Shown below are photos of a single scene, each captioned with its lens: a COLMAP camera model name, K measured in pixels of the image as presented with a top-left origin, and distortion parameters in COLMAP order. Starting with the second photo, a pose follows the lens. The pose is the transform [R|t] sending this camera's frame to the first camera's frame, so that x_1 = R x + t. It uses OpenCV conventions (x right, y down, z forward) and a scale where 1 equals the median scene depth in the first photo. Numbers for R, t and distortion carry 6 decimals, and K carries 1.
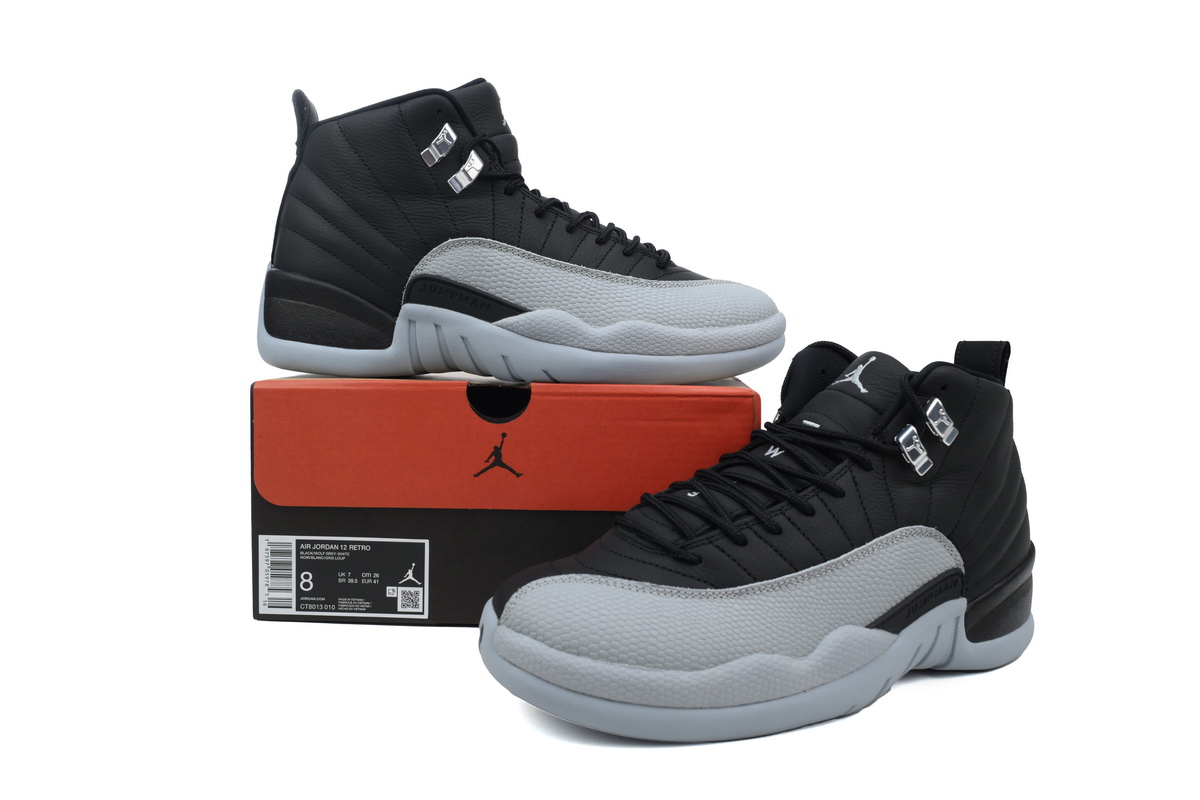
lens RADIAL K [[904.5, 0, 600.0], [0, 904.5, 400.0], [0, 0, 1]] dist [-0.001090, 0.000592]
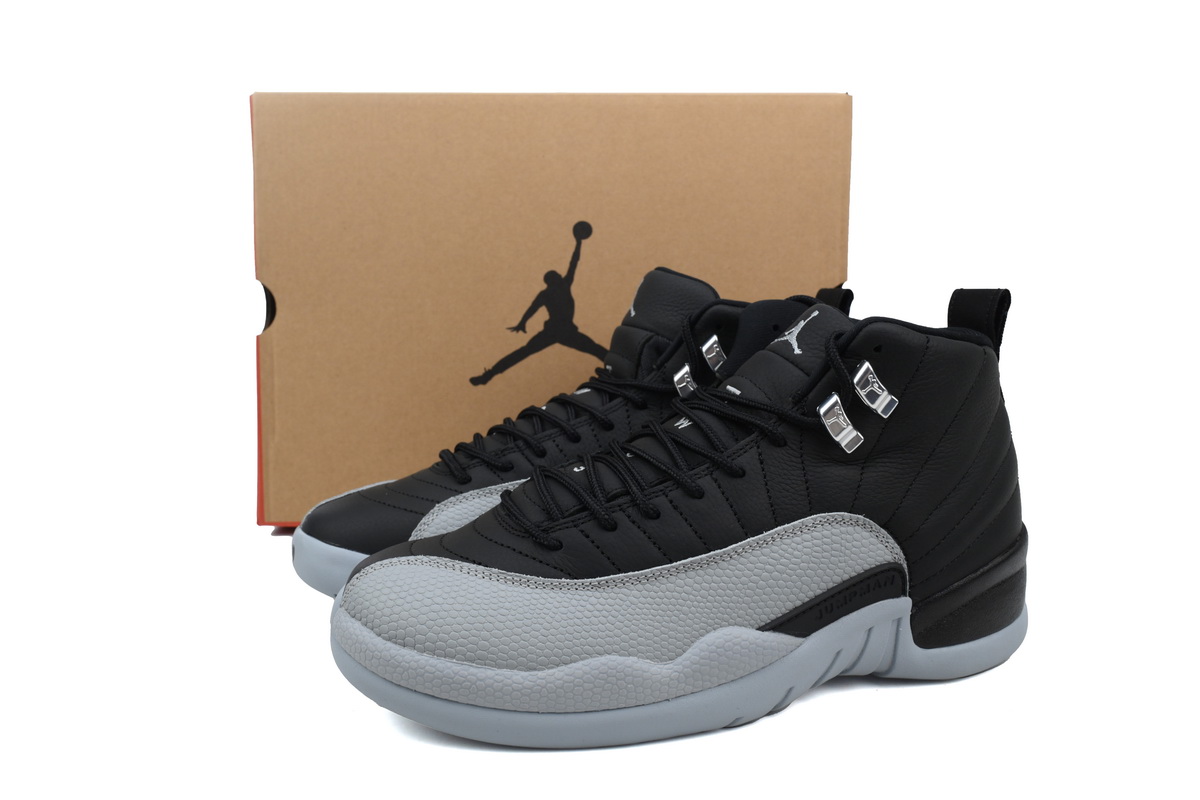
lens RADIAL K [[904.5, 0, 600.0], [0, 904.5, 400.0], [0, 0, 1]] dist [-0.001090, 0.000592]
pose [[0.983221, 0.009565, -0.182167, 0.299904], [0.001385, 0.998204, 0.059889, -0.018146], [0.182412, -0.059136, 0.981442, 0.139882]]
